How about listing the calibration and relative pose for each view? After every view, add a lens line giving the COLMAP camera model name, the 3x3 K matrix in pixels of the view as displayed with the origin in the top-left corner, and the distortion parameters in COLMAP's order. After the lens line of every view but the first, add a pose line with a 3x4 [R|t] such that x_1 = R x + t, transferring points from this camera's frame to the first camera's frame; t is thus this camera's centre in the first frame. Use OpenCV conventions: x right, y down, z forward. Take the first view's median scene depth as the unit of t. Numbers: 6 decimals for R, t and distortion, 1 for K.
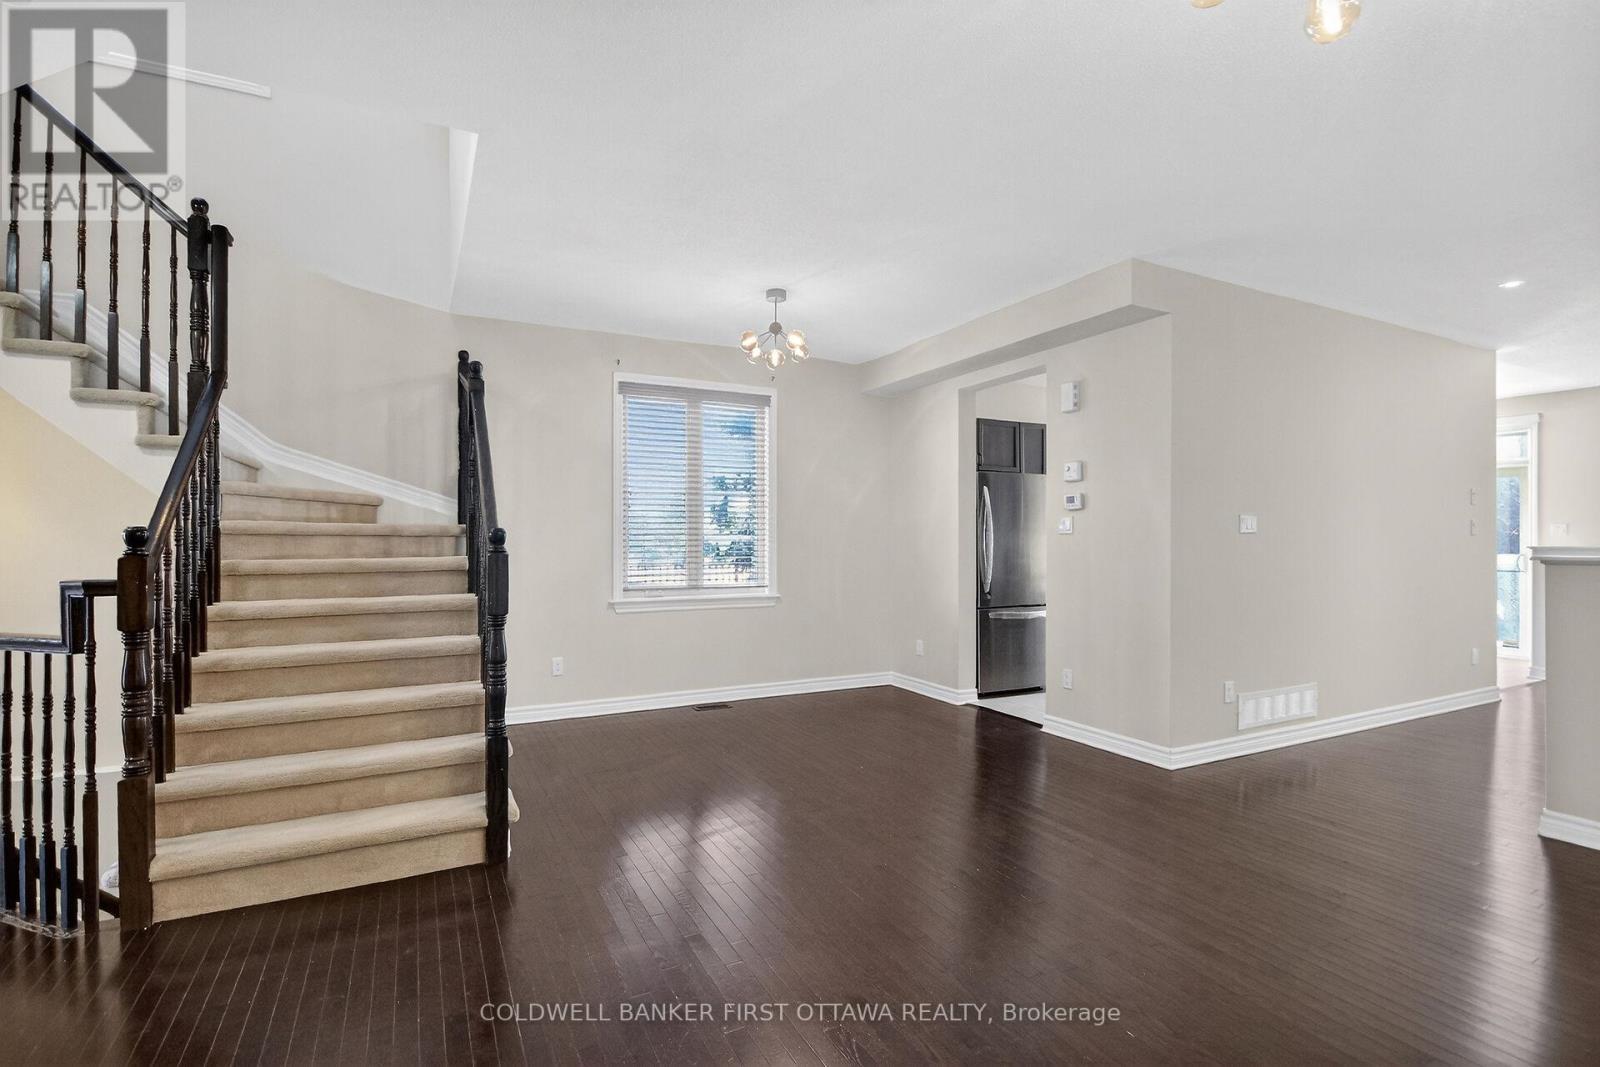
lens RADIAL K [[764.5, 0, 800.0], [0, 764.5, 533.5], [0, 0, 1]] dist [0.020901, -0.015258]
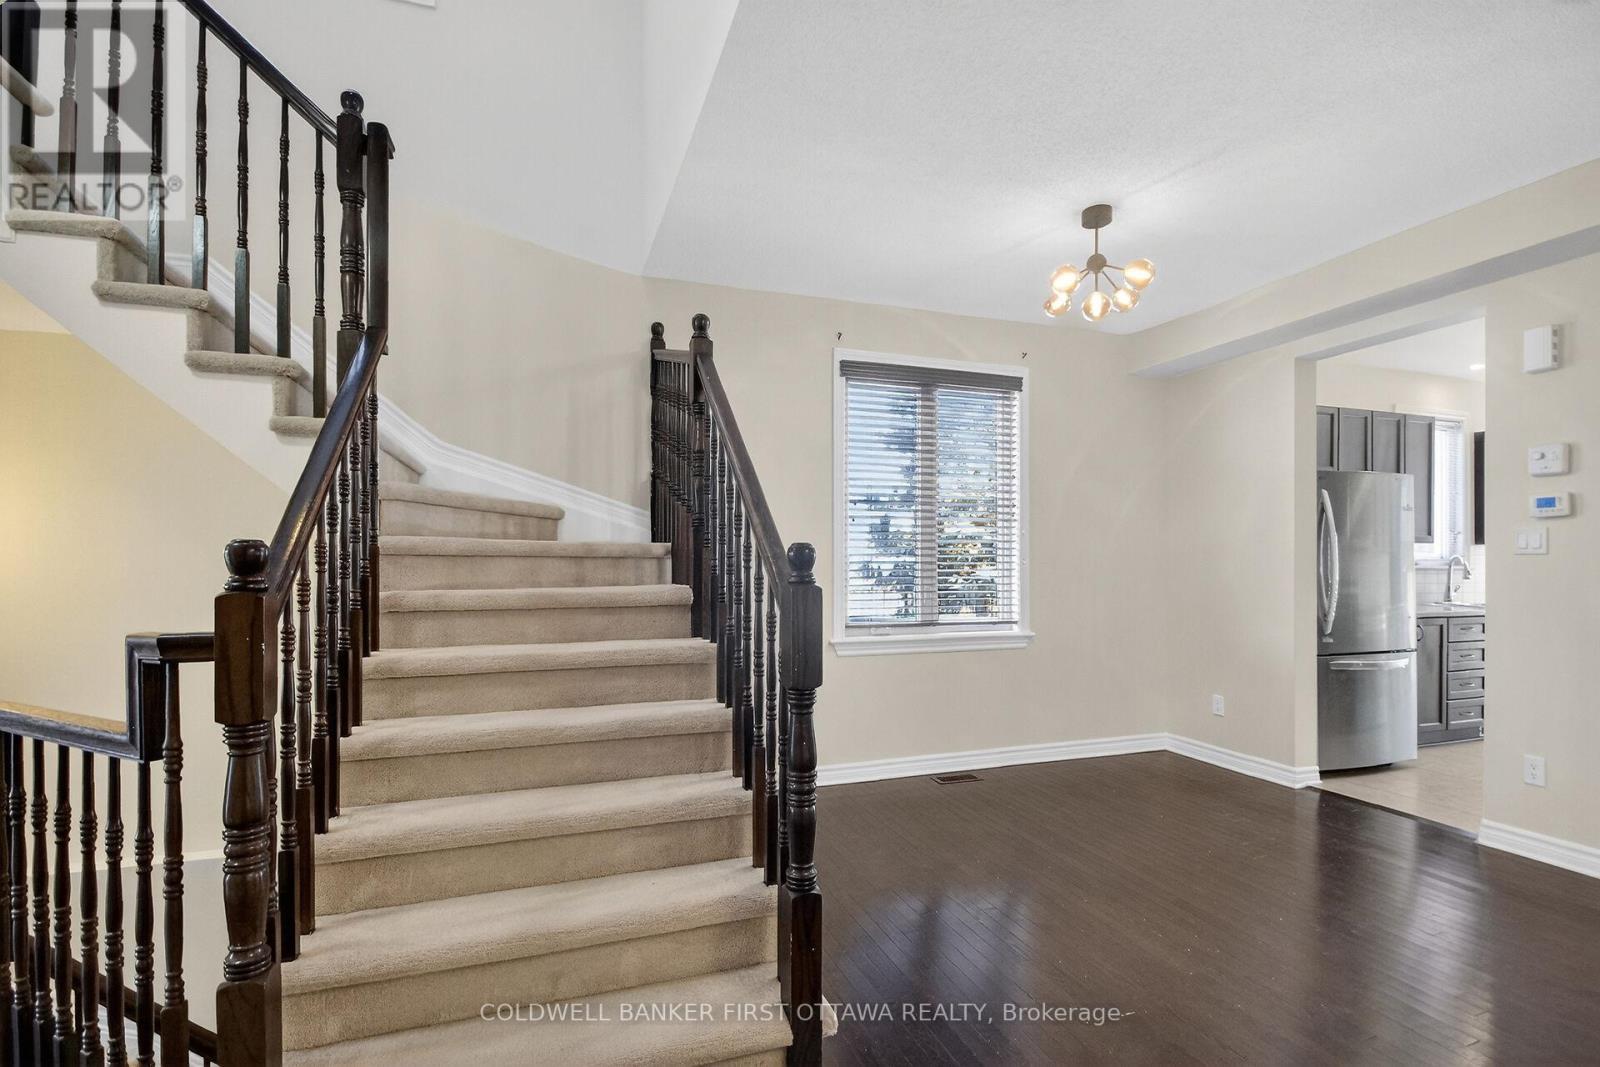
lens RADIAL K [[753.6, 0, 799.0], [0, 753.6, 554.1], [0, 0, 1]] dist [0.003242, 0.000427]
pose [[0.991250, -0.001463, -0.131989, -0.277571], [0.001131, 0.999996, -0.002589, 0.002486], [0.131992, 0.002417, 0.991248, 0.362083]]
